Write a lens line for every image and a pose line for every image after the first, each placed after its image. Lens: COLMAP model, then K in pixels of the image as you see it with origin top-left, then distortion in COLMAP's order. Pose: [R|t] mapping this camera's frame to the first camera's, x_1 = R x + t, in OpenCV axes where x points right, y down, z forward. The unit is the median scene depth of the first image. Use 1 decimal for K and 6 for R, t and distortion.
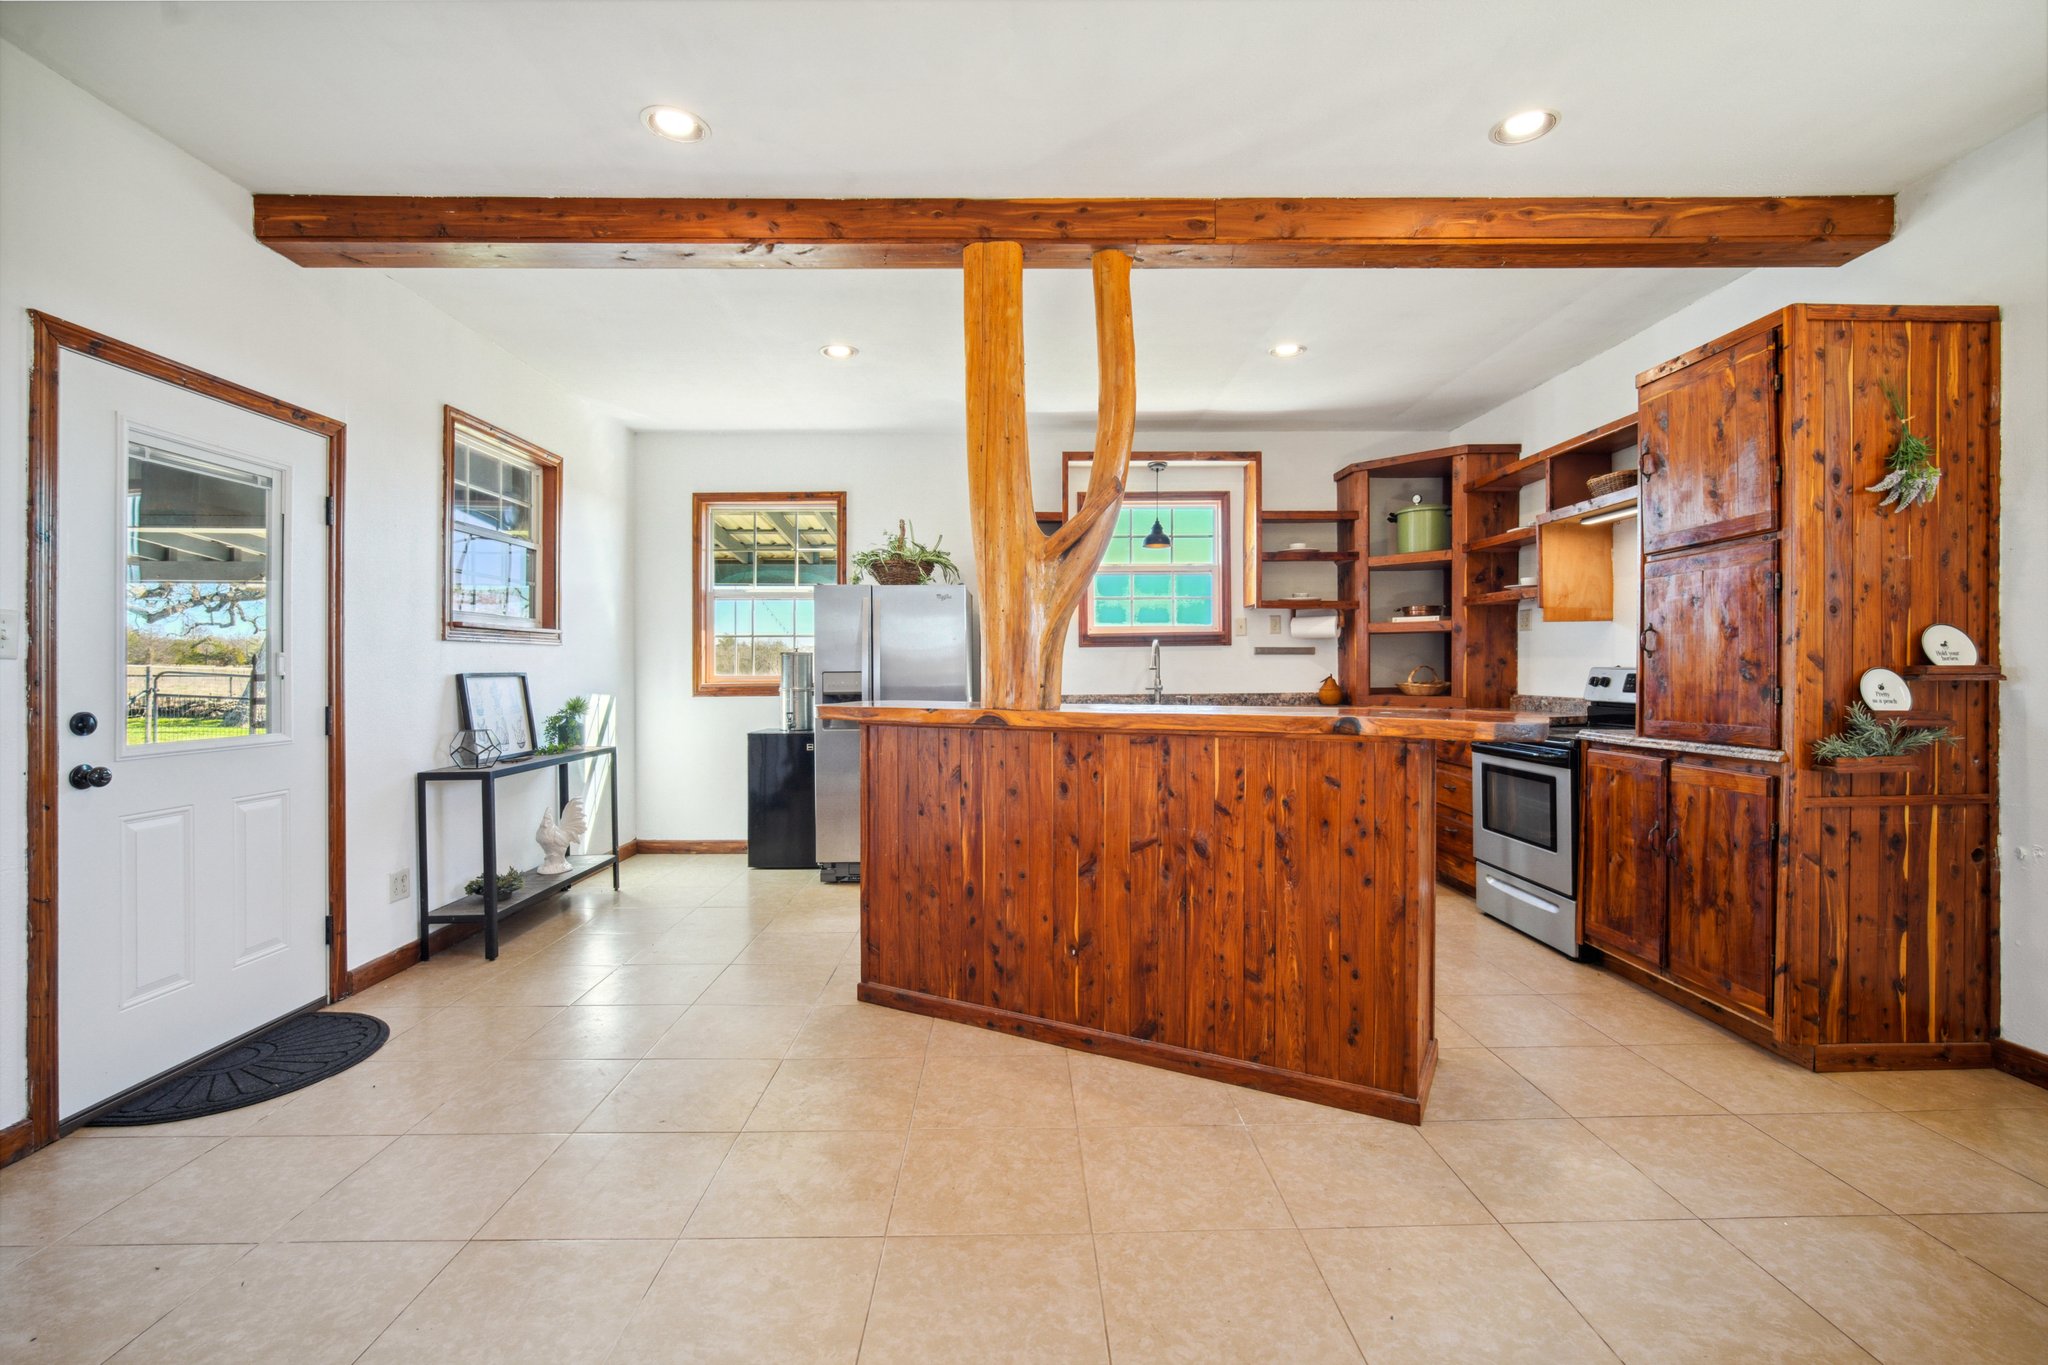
lens RADIAL K [[890.9, 0, 1025.7], [0, 890.9, 677.5], [0, 0, 1]] dist [-0.009732, 0.000793]
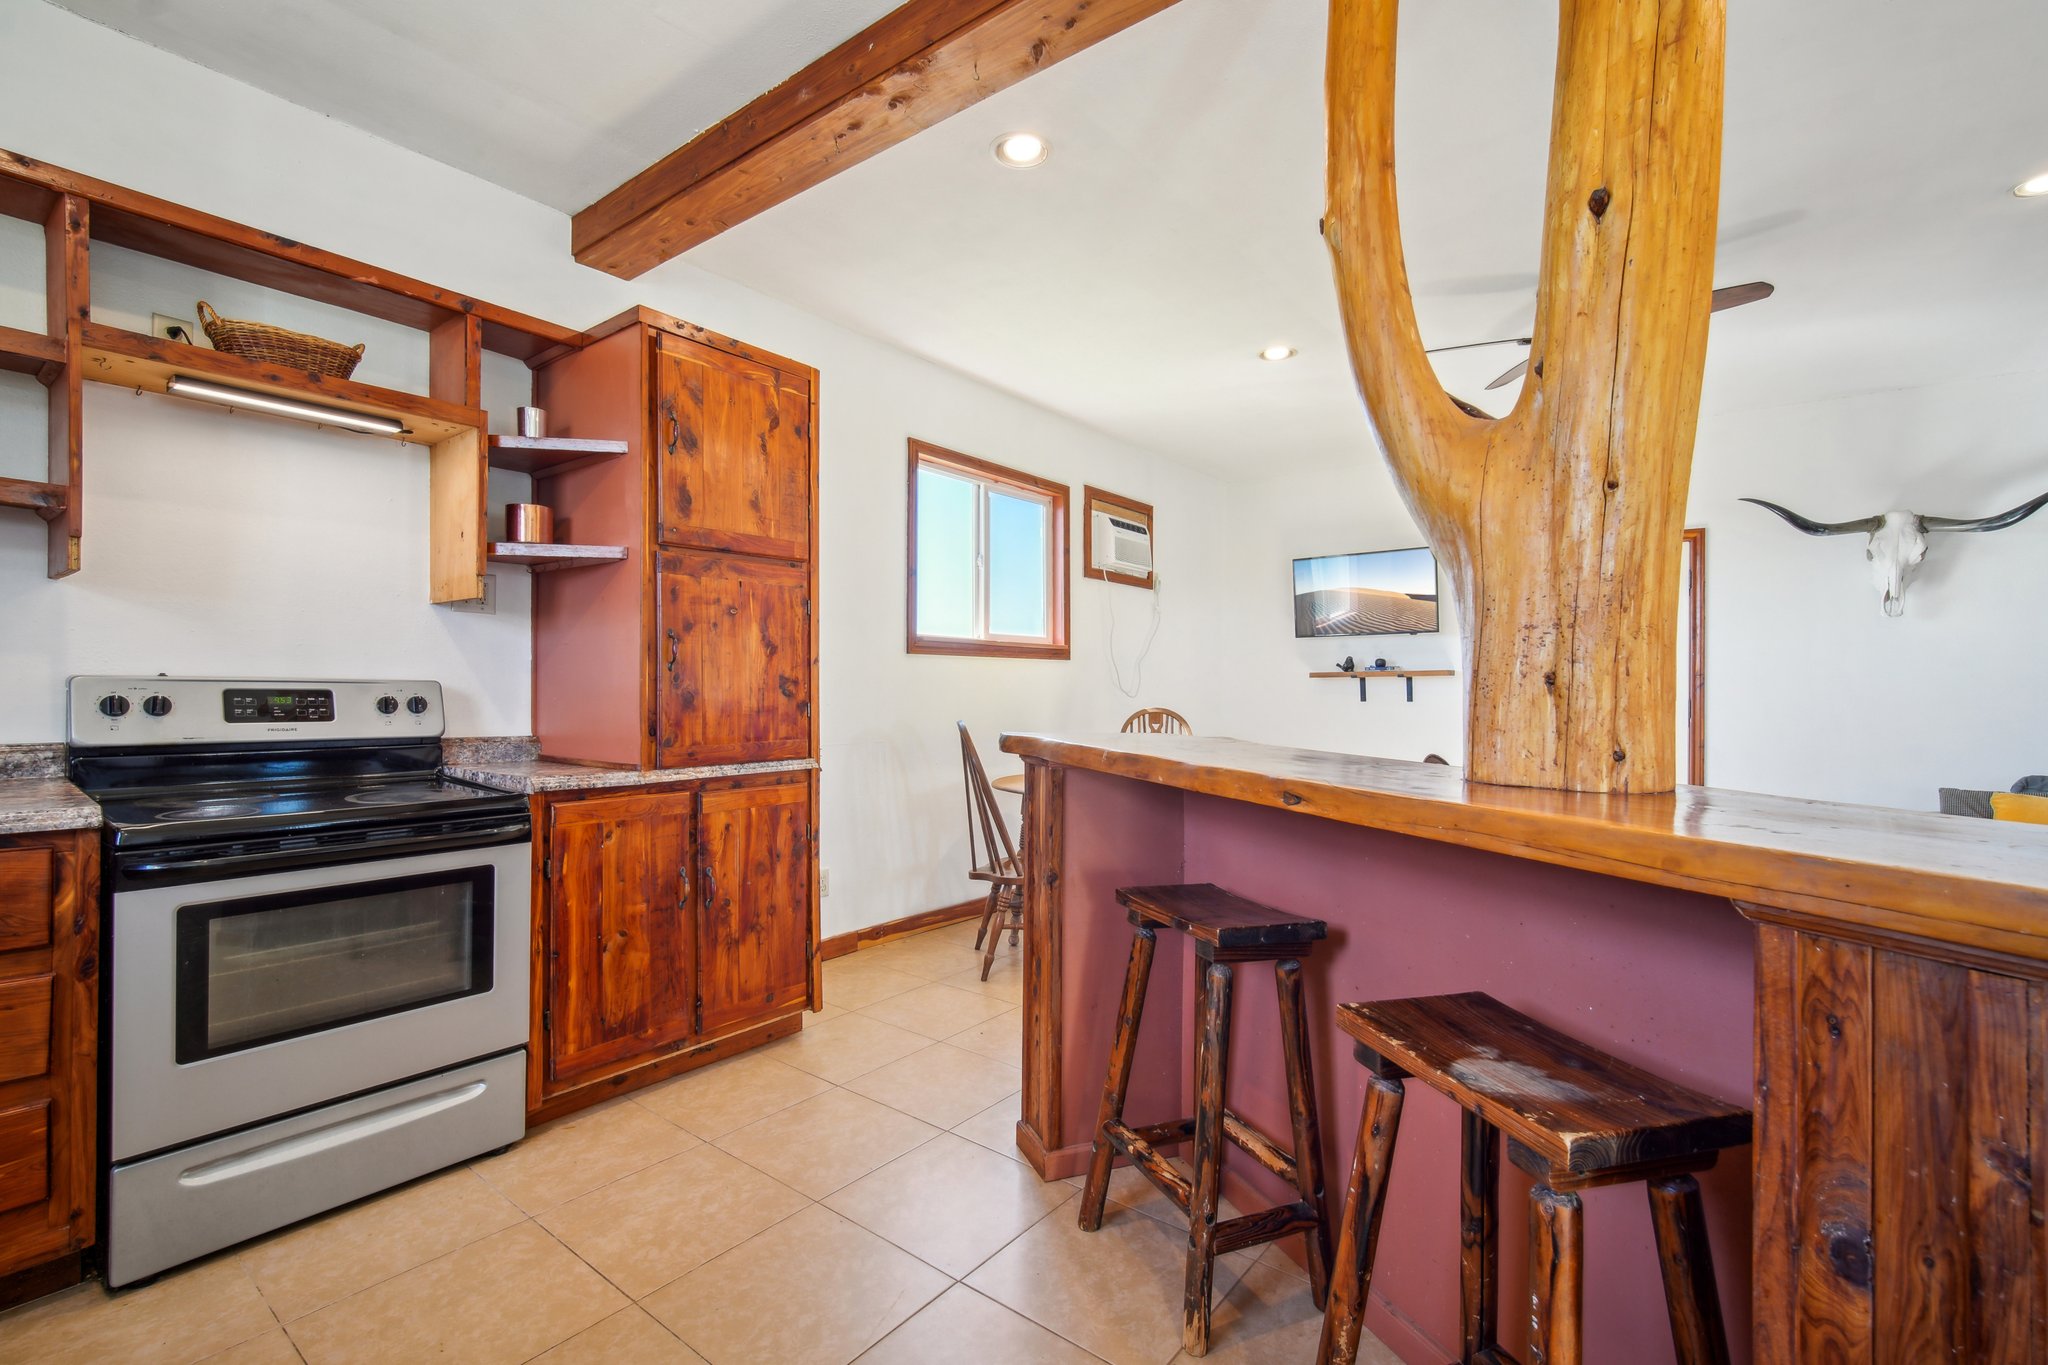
lens RADIAL K [[908.3, 0, 1023.3], [0, 908.3, 685.2], [0, 0, 1]] dist [-0.011909, 0.004337]
pose [[-0.781217, -0.004874, 0.624241, -0.070883], [-0.003197, 0.999988, 0.003807, -0.013504], [-0.624252, 0.000978, -0.781223, 1.475540]]
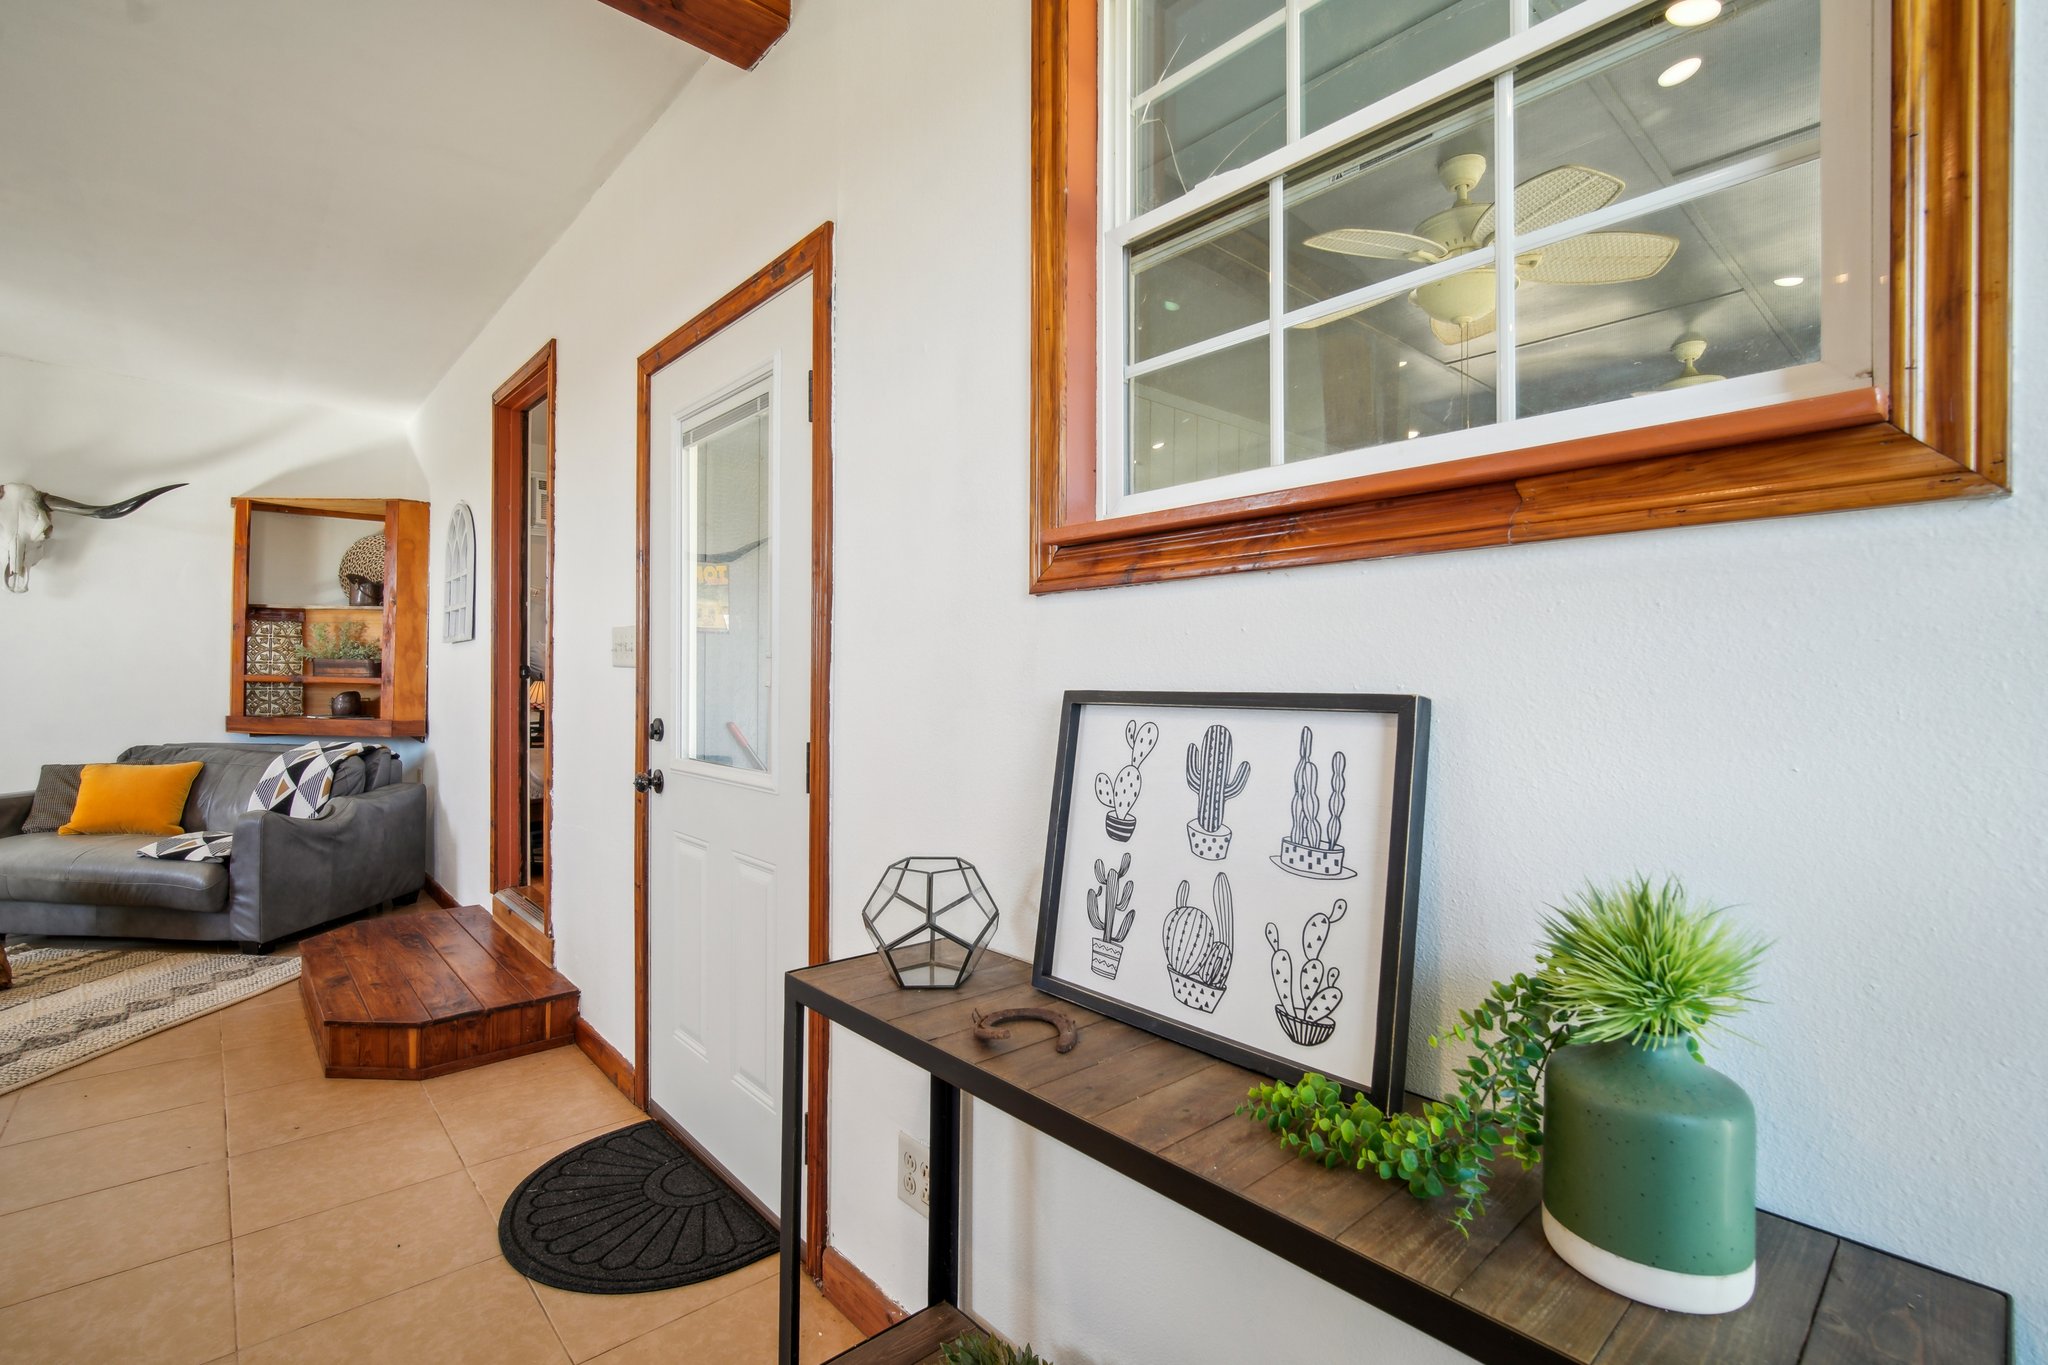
lens RADIAL K [[926.7, 0, 1036.6], [0, 926.7, 676.0], [0, 0, 1]] dist [-0.016022, 0.004855]
pose [[-0.752199, -0.005523, -0.658913, -0.525816], [-0.010661, 0.999936, 0.003790, -0.013999], [0.658850, 0.009875, -0.752210, 1.595760]]
